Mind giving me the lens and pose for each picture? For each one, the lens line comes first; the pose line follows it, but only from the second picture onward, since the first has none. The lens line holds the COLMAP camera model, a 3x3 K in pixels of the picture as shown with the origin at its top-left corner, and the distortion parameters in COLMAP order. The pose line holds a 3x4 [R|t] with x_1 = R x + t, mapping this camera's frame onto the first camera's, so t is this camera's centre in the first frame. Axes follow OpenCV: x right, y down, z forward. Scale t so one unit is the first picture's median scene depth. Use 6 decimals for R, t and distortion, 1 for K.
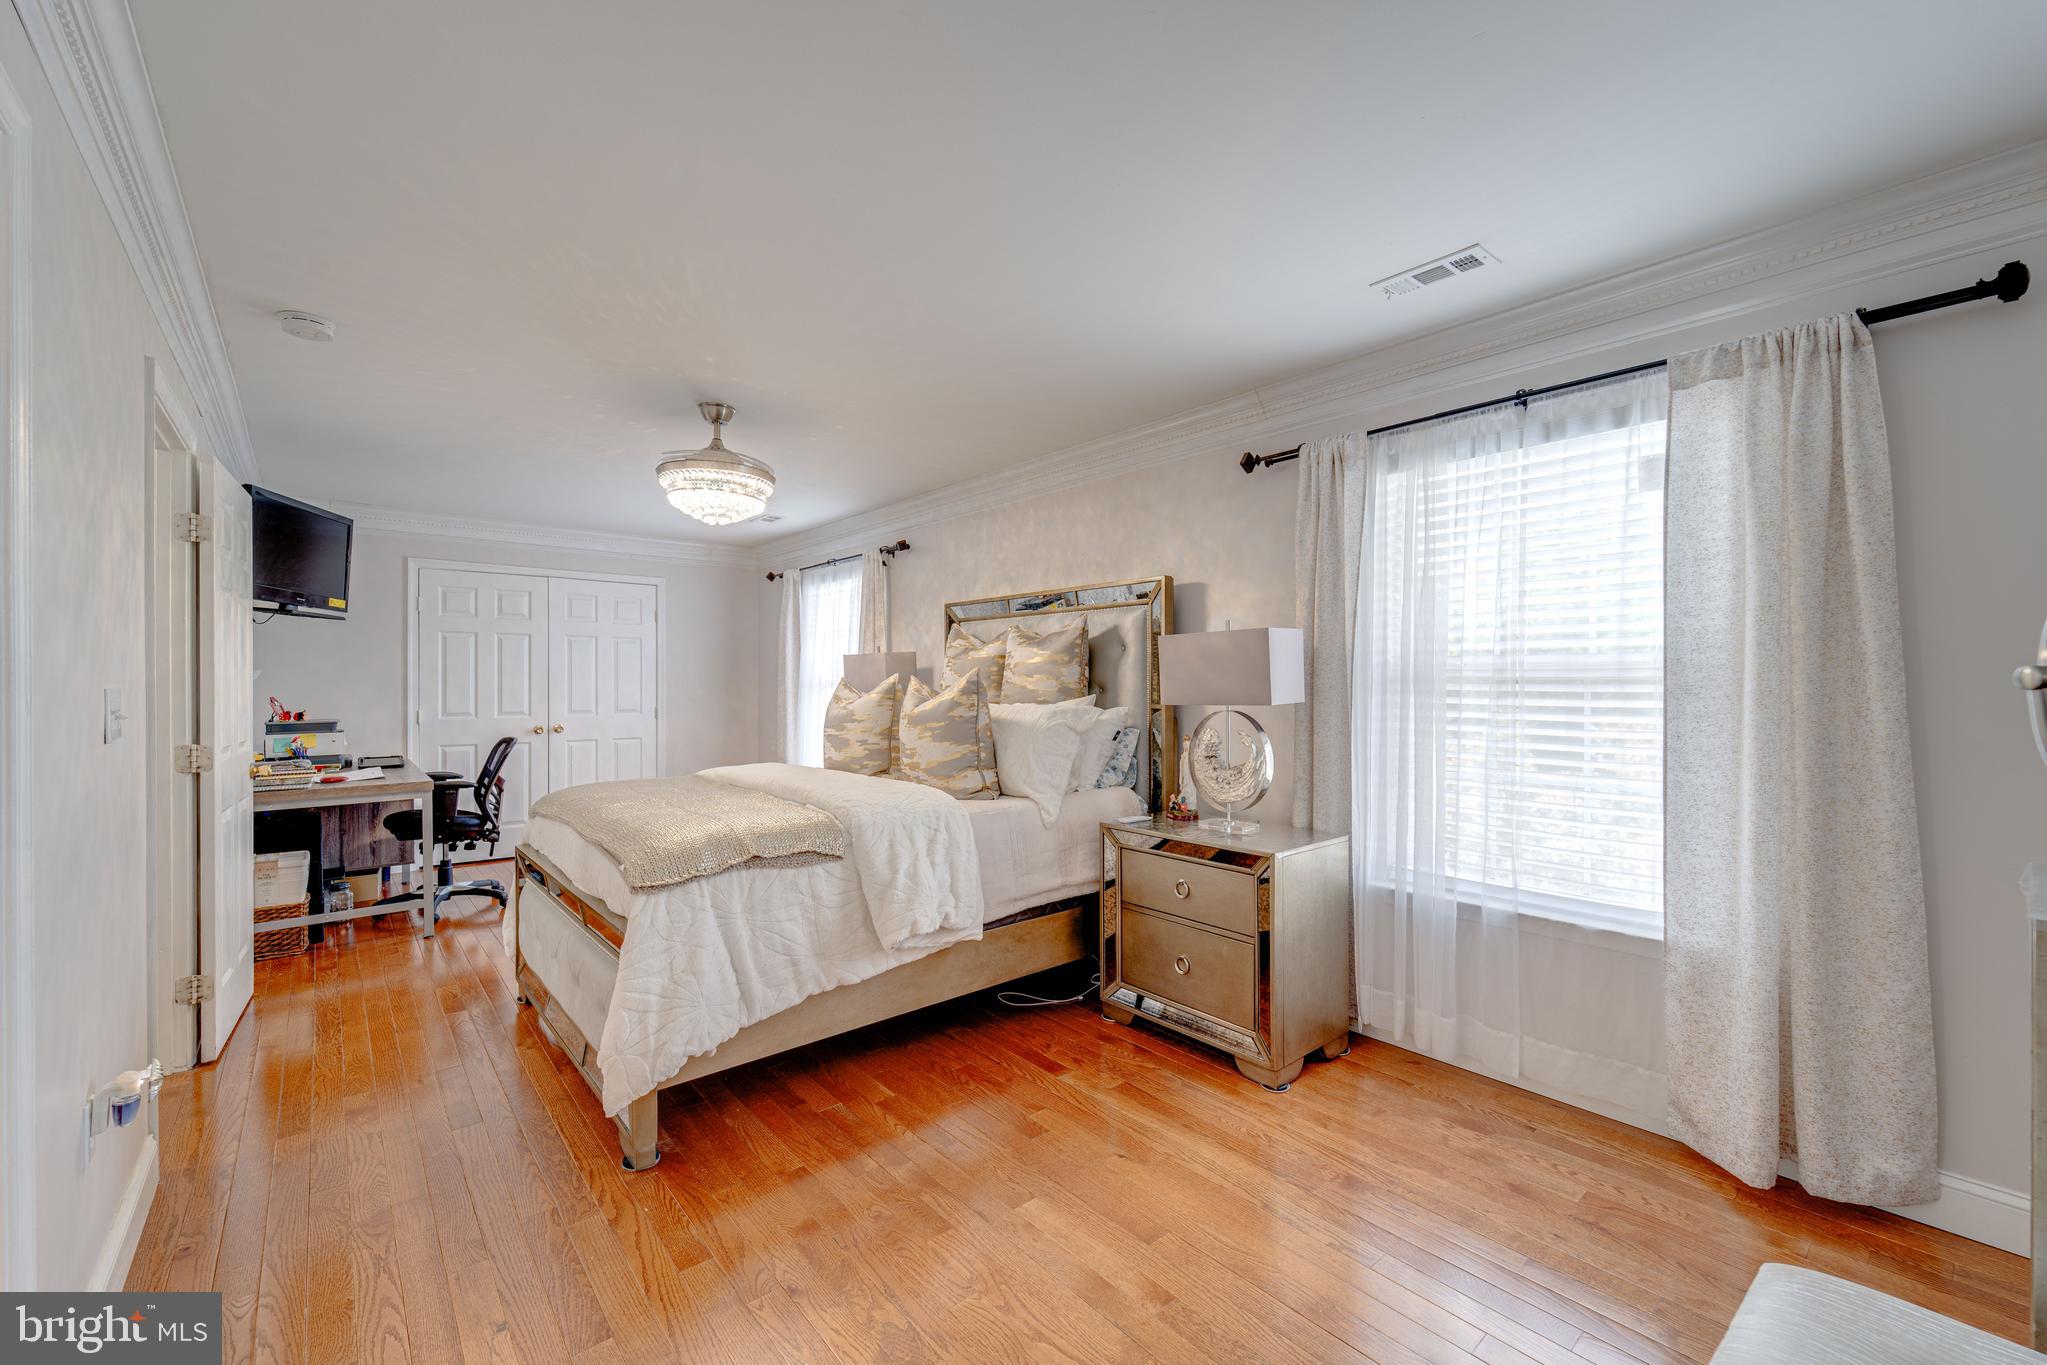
lens RADIAL K [[820.3, 0, 1023.5], [0, 820.3, 682.5], [0, 0, 1]] dist [0.011057, -0.000021]
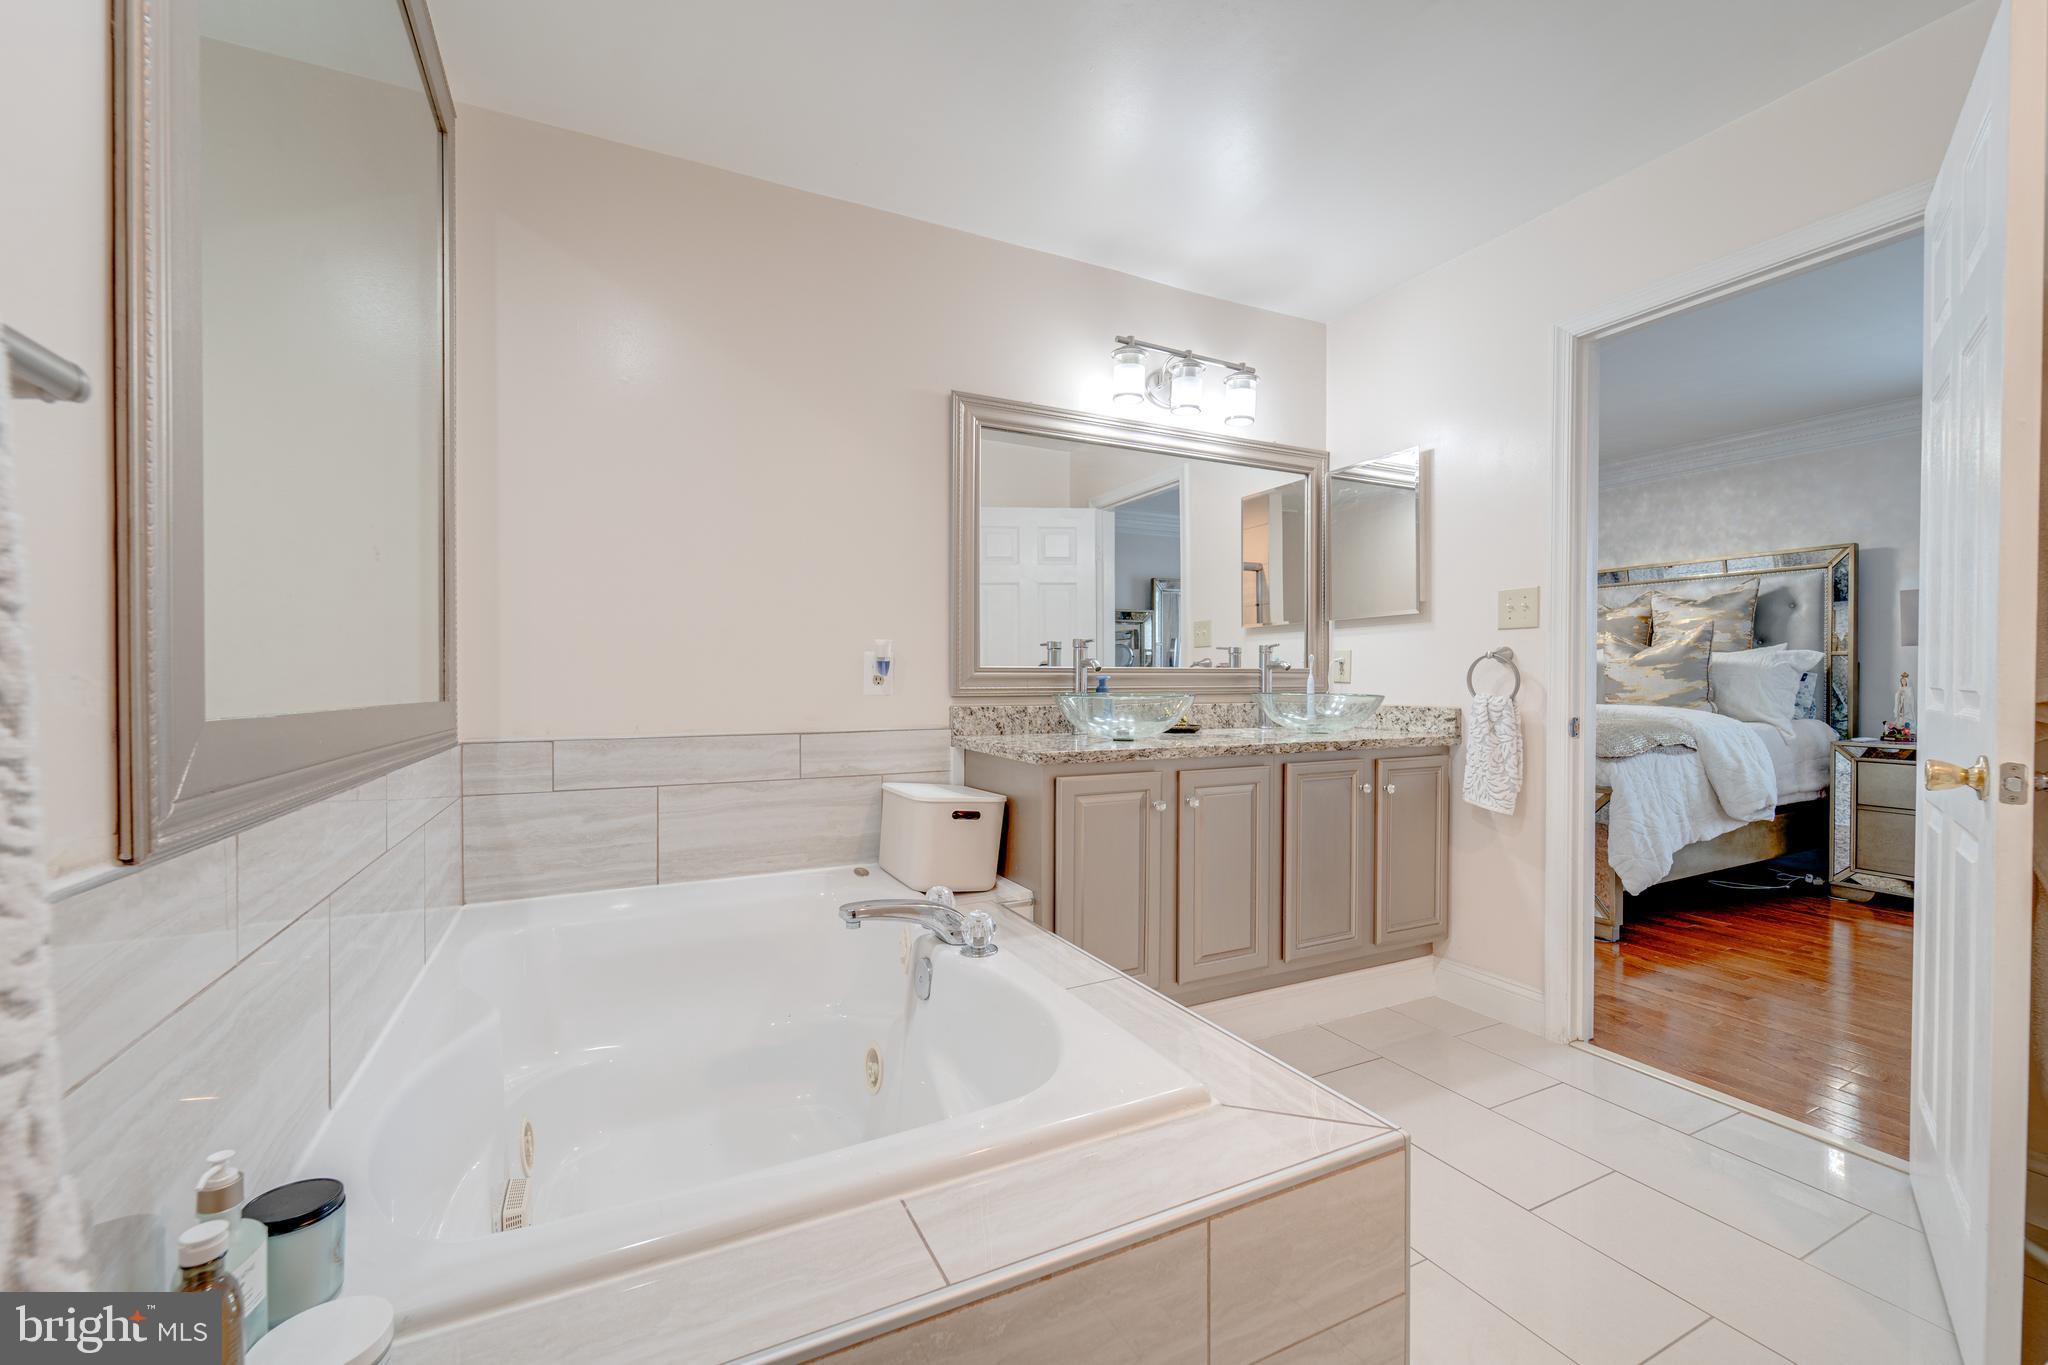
lens RADIAL K [[824.0, 0, 1030.9], [0, 824.0, 686.7], [0, 0, 1]] dist [0.002585, -0.000091]
pose [[0.971588, 0.003409, -0.236654, -0.765656], [0.000964, 0.999831, 0.018360, 0.059597], [0.236676, -0.018066, 0.971421, -0.488644]]
